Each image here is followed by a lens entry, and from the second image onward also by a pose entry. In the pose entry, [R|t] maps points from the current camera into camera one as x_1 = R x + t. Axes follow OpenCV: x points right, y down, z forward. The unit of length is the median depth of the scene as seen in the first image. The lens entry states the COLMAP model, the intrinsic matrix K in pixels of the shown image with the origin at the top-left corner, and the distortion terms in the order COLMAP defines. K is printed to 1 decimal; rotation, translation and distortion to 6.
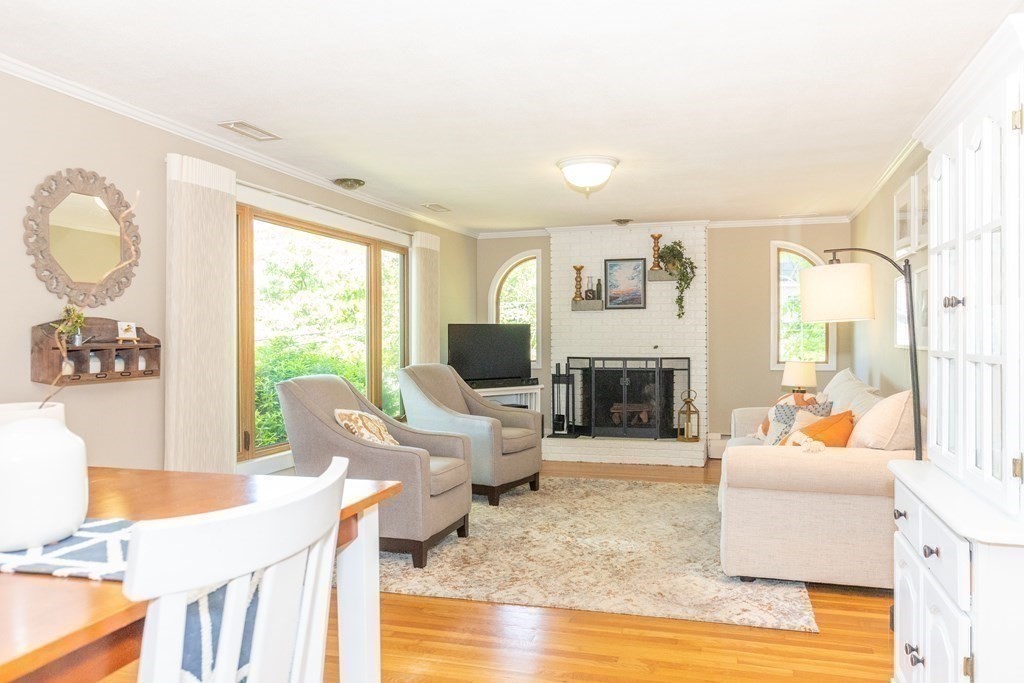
lens RADIAL K [[750.2, 0, 541.9], [0, 750.2, 340.9], [0, 0, 1]] dist [0.000088, -0.000630]
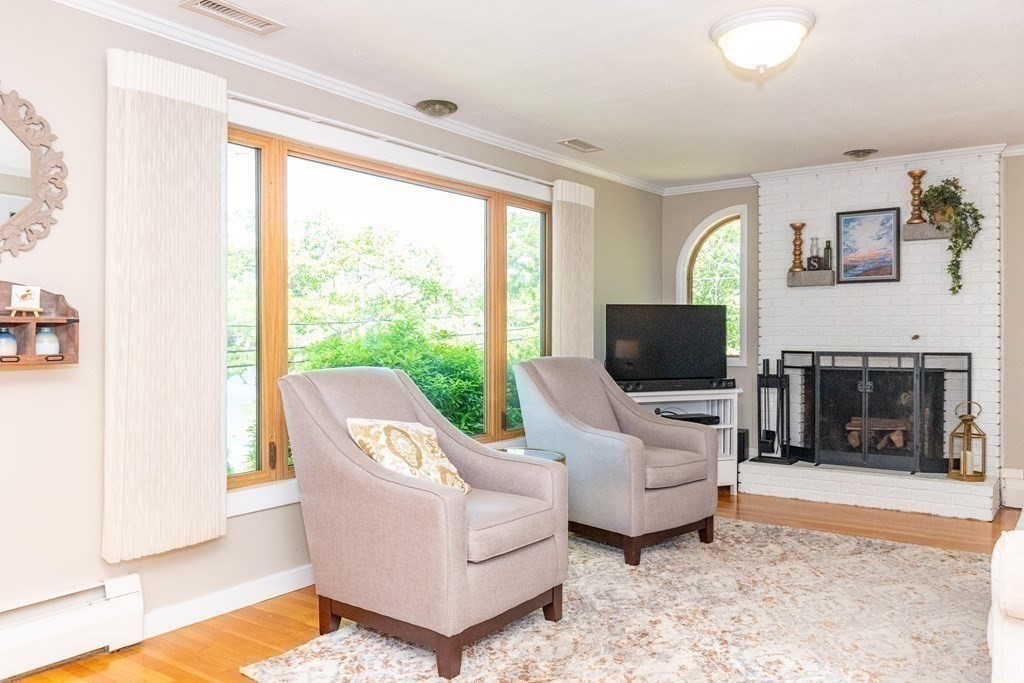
lens RADIAL K [[782.7, 0, 541.2], [0, 782.7, 340.7], [0, 0, 1]] dist [0.000246, -0.001959]
pose [[0.943619, 0.005041, -0.330994, 0.067970], [-0.004018, 0.999985, 0.003778, 0.010274], [0.331008, -0.002235, 0.943625, 0.222320]]
